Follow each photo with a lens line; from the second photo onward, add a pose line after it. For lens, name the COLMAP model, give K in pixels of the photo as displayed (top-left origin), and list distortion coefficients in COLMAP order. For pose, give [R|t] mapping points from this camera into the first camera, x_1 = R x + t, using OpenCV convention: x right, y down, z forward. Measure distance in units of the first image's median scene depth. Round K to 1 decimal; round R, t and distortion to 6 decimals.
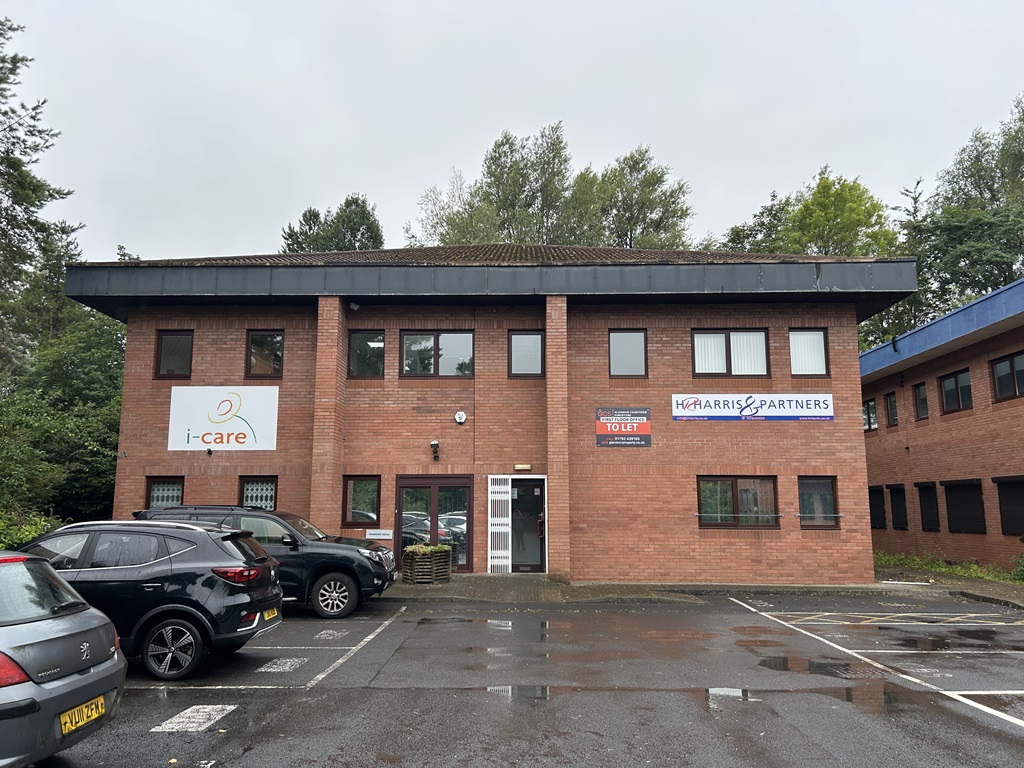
lens RADIAL K [[776.2, 0, 507.8], [0, 776.2, 380.4], [0, 0, 1]] dist [0.029421, -0.027563]
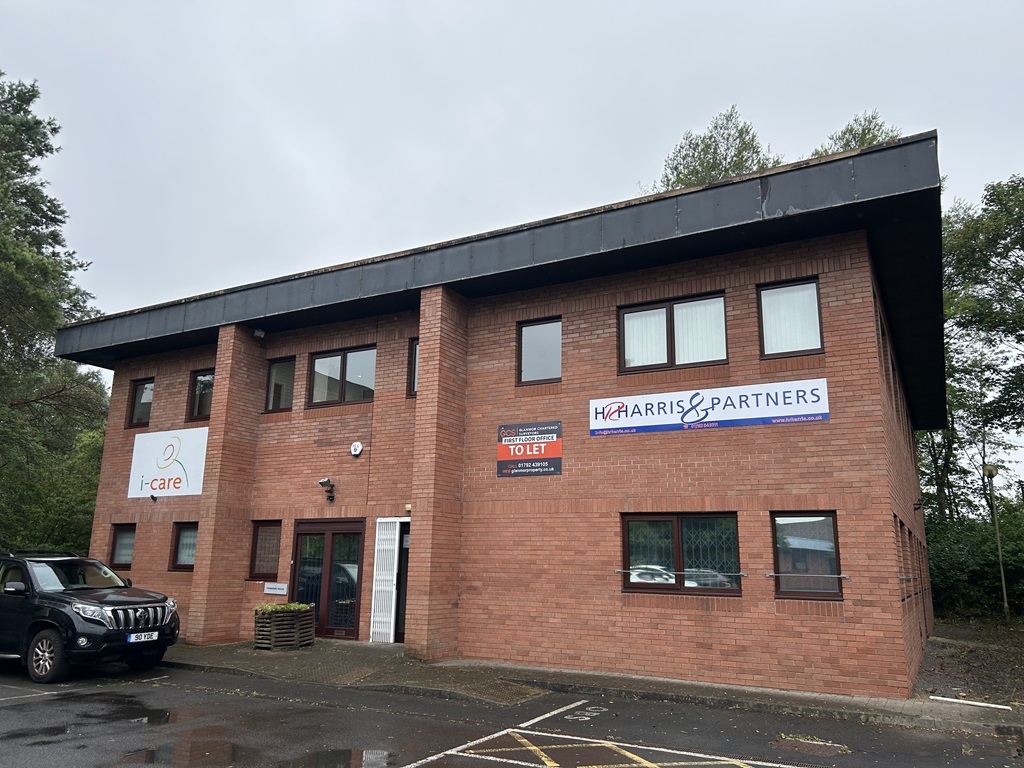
lens RADIAL K [[776.2, 0, 515.9], [0, 776.2, 379.9], [0, 0, 1]] dist [0.029421, -0.027563]
pose [[0.883217, -0.096128, -0.459006, 0.486481], [0.060721, 0.993968, -0.091323, 0.061191], [0.465016, 0.052787, 0.883727, 0.337897]]
